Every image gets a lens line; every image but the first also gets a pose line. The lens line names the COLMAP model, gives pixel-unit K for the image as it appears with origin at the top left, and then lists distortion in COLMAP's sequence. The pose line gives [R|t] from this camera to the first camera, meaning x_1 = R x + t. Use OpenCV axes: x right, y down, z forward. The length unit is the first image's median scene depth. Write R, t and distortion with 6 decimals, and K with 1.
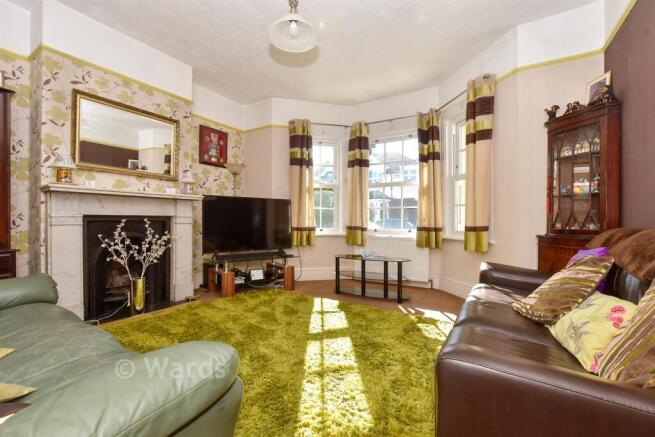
lens RADIAL K [[287.8, 0, 326.2], [0, 287.8, 219.7], [0, 0, 1]] dist [-0.000118, 0.000180]
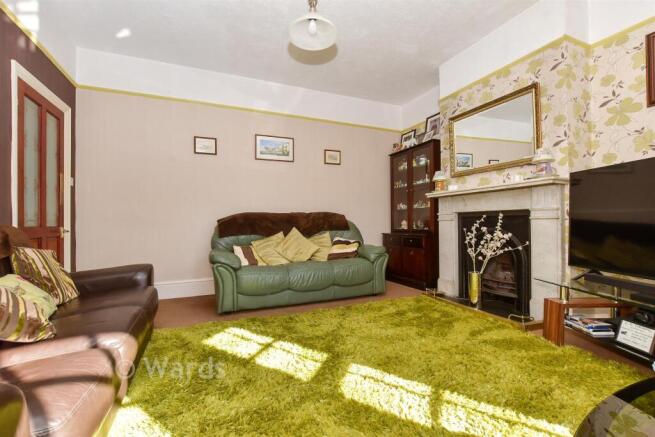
lens RADIAL K [[287.8, 0, 325.4], [0, 287.8, 220.7], [0, 0, 1]] dist [-0.000118, 0.000180]
pose [[-0.563343, -0.007738, -0.826187, 0.483369], [0.003223, 0.999928, -0.011563, 0.029461], [0.826217, -0.009177, -0.563278, 1.116665]]
